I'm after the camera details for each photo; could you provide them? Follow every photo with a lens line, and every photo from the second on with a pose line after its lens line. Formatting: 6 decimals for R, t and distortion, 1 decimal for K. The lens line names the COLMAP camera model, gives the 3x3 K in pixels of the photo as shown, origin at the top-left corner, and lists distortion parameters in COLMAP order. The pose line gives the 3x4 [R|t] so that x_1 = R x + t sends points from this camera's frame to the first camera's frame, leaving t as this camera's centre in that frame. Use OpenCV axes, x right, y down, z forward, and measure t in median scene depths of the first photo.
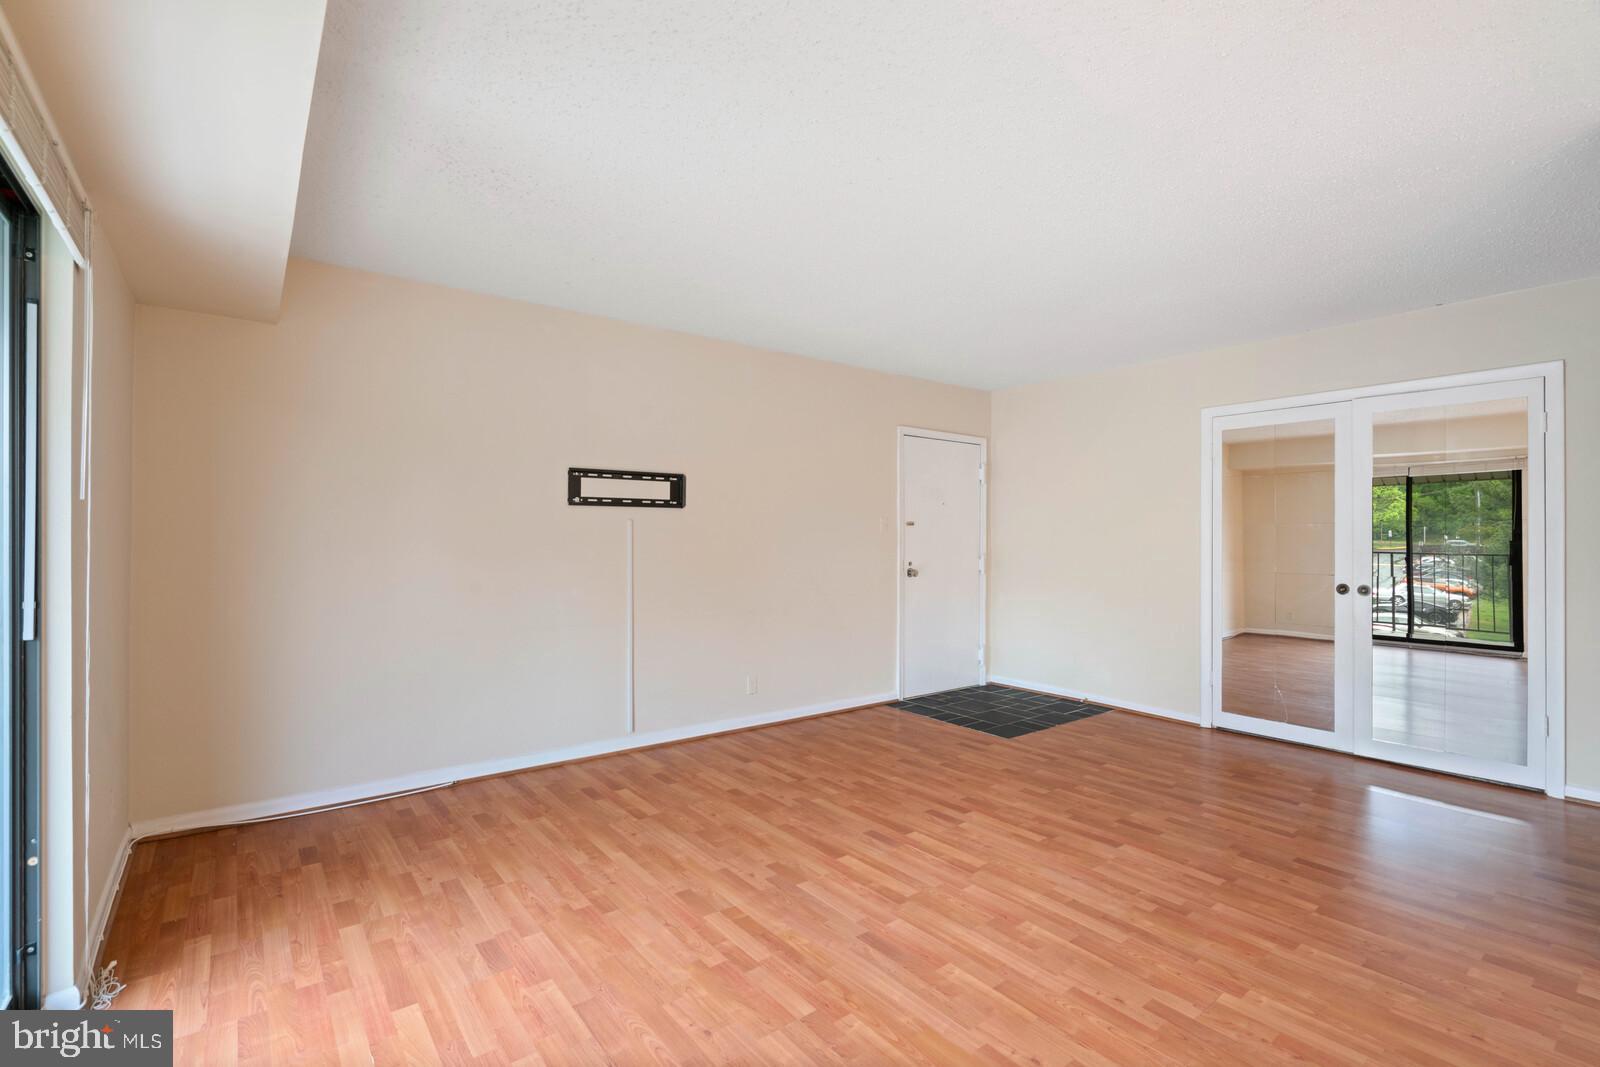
lens RADIAL K [[722.1, 0, 796.1], [0, 722.1, 535.4], [0, 0, 1]] dist [-0.003157, 0.000431]
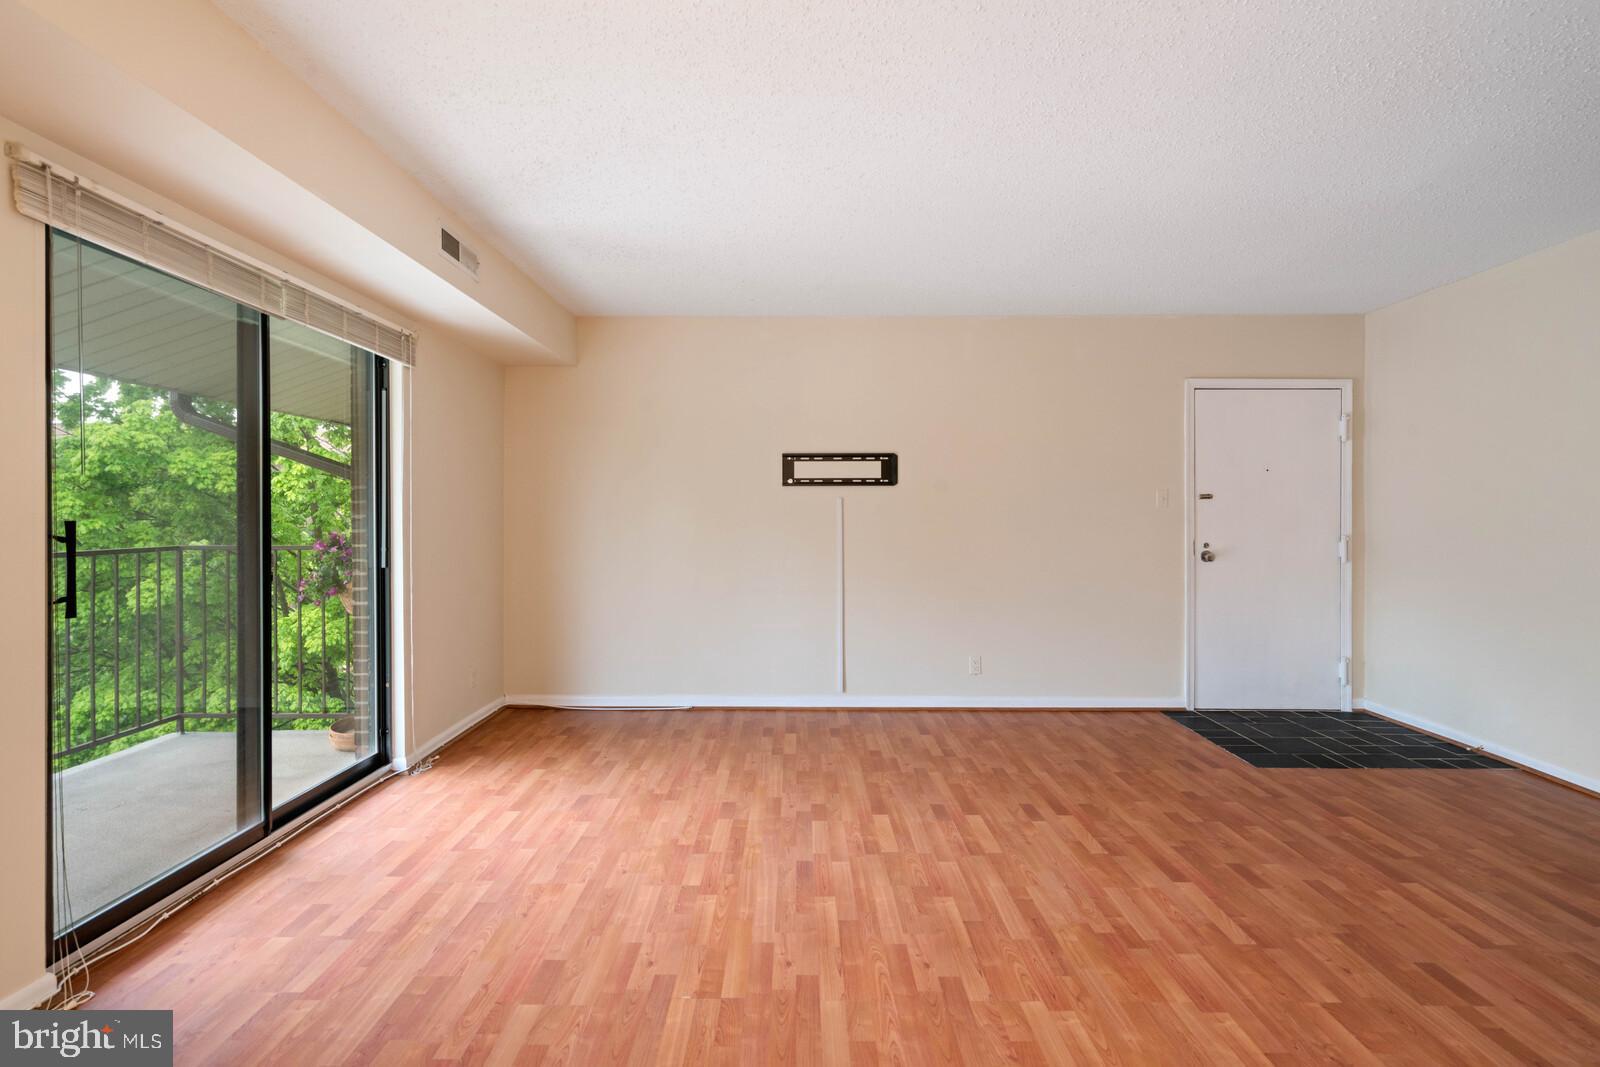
lens RADIAL K [[806.3, 0, 797.0], [0, 806.3, 514.6], [0, 0, 1]] dist [0.002602, 0.000652]
pose [[0.788022, -0.003393, -0.615637, 0.646794], [0.004041, 0.999992, -0.000339, 0.005727], [0.615633, -0.002221, 0.788030, -0.005249]]
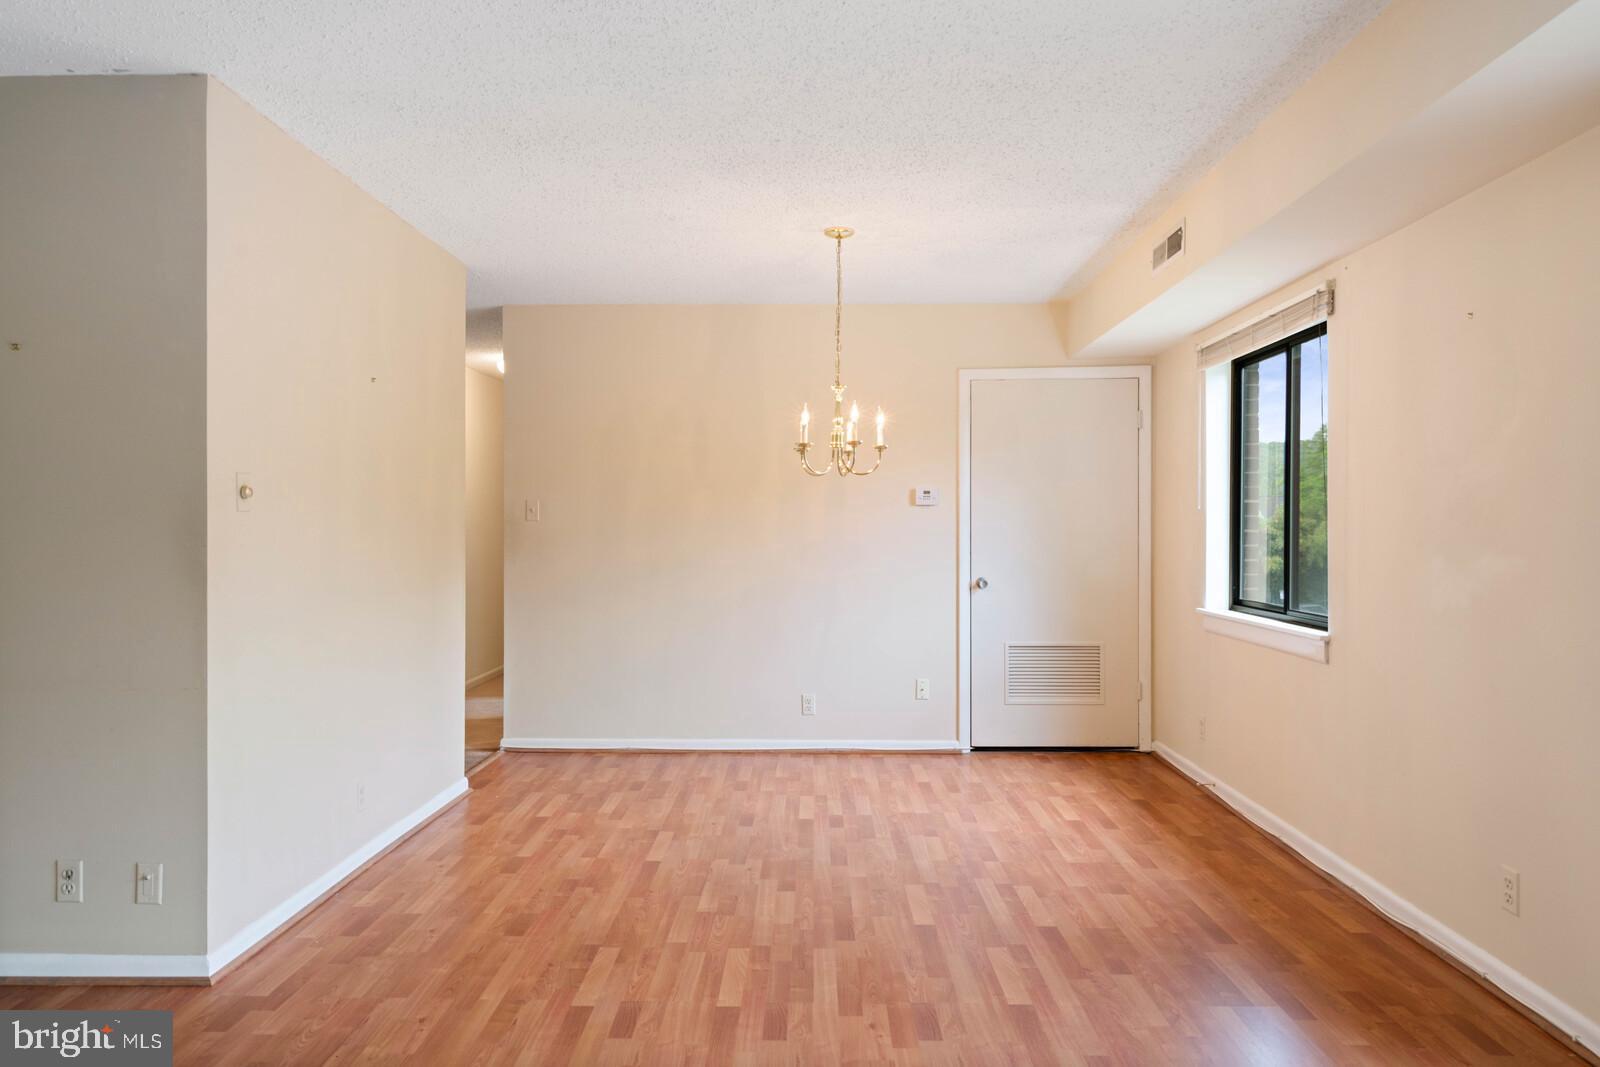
lens RADIAL K [[1047.0, 0, 795.9], [0, 1047.0, 536.0], [0, 0, 1]] dist [0.006647, 0.002092]
pose [[-0.777020, -0.007739, 0.629429, -0.229049], [-0.004636, 0.999968, 0.006571, 0.002980], [-0.629459, 0.002188, -0.777030, 1.078691]]
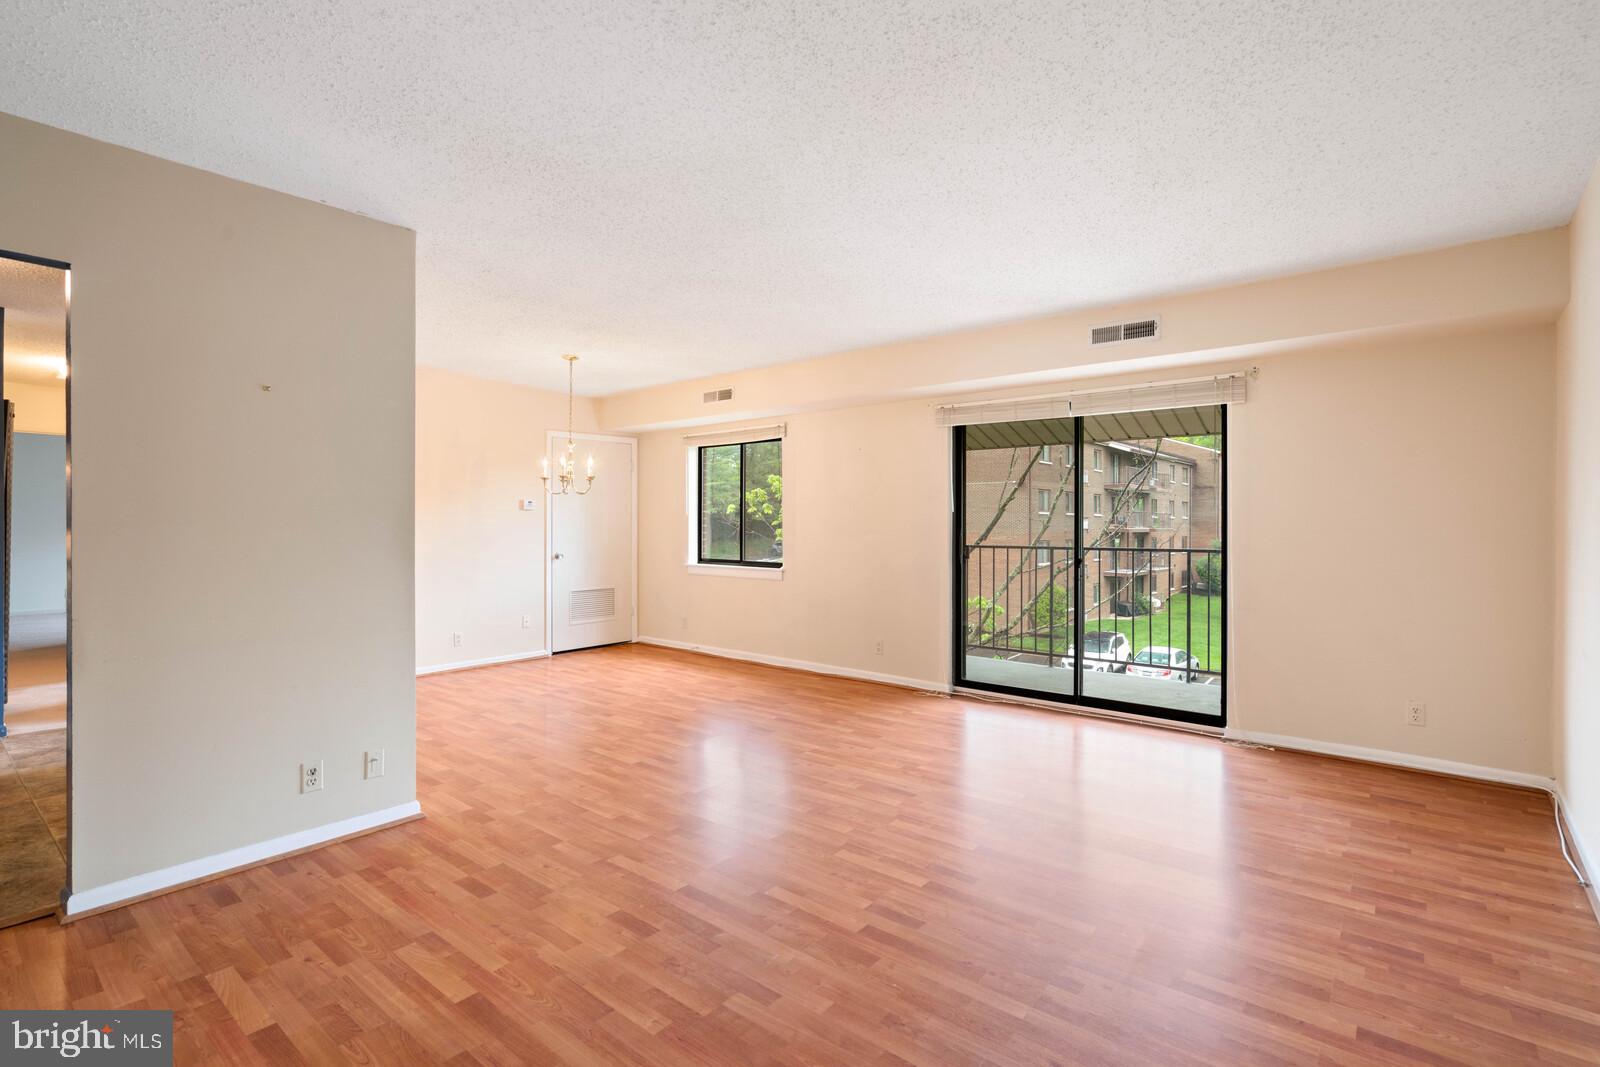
lens RADIAL K [[742.3, 0, 791.0], [0, 742.3, 524.0], [0, 0, 1]] dist [-0.002435, 0.001930]
pose [[-0.977237, -0.005340, -0.212085, 0.491302], [-0.004537, 0.999981, -0.004276, 0.006919], [0.212104, -0.003217, -0.977242, 1.802227]]
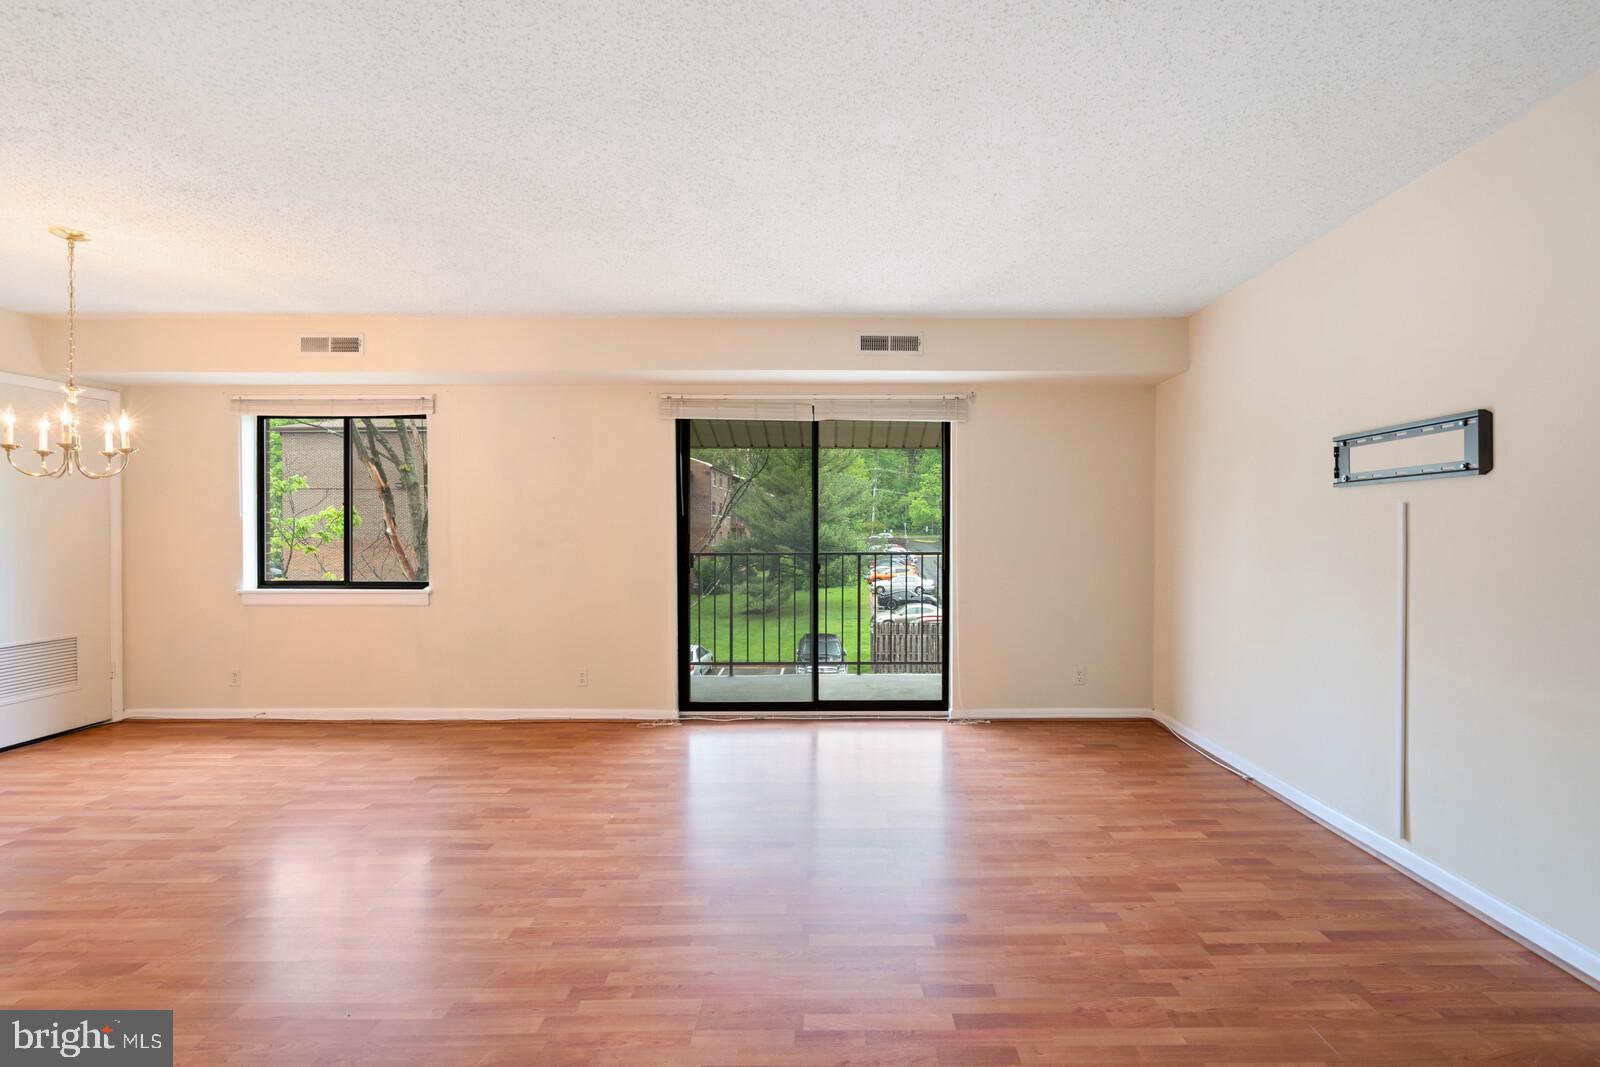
lens RADIAL K [[754.5, 0, 828.0], [0, 754.5, 535.8], [0, 0, 1]] dist [-0.001626, 0.001027]
pose [[-0.611163, 0.002558, -0.791501, 0.818276], [0.001656, 0.999997, 0.001954, 0.008830], [0.791503, -0.000116, -0.611165, 1.380372]]
